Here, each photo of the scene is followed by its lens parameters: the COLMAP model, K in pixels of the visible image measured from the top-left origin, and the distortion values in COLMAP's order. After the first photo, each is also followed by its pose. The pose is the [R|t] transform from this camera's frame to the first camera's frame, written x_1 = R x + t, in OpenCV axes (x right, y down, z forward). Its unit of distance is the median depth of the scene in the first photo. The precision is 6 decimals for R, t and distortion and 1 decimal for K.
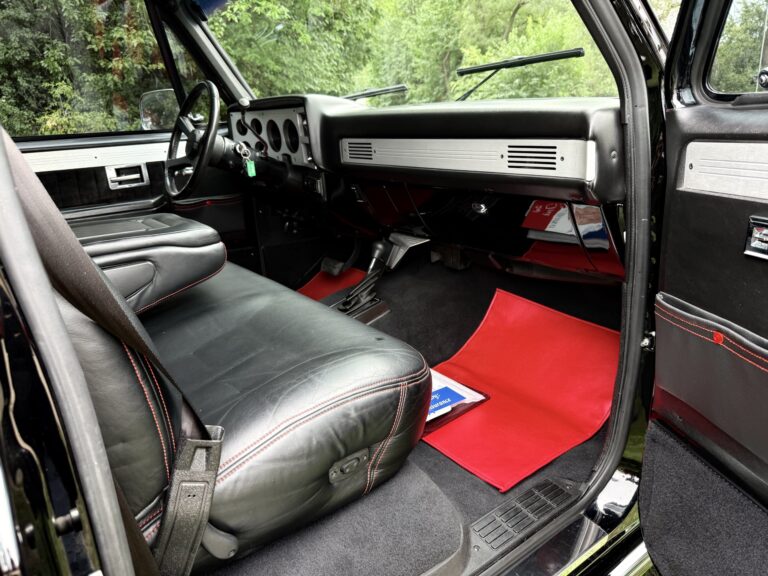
lens RADIAL K [[546.3, 0, 382.2], [0, 546.3, 286.6], [0, 0, 1]] dist [0.042554, -0.001498]
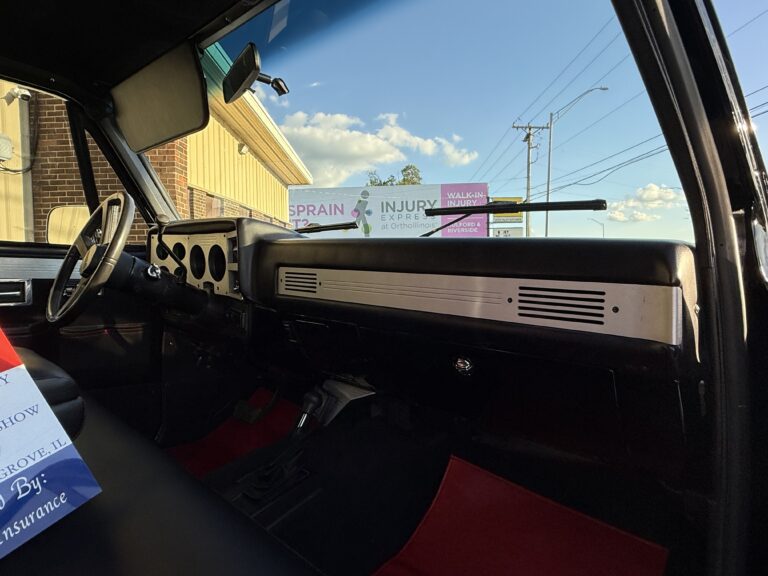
lens RADIAL K [[440.6, 0, 387.0], [0, 440.6, 286.8], [0, 0, 1]] dist [0.005054, -0.002322]
pose [[0.975778, 0.082856, 0.202467, -0.043606], [-0.026728, 0.963720, -0.265573, -0.061596], [-0.217126, 0.253729, 0.942591, 0.312945]]
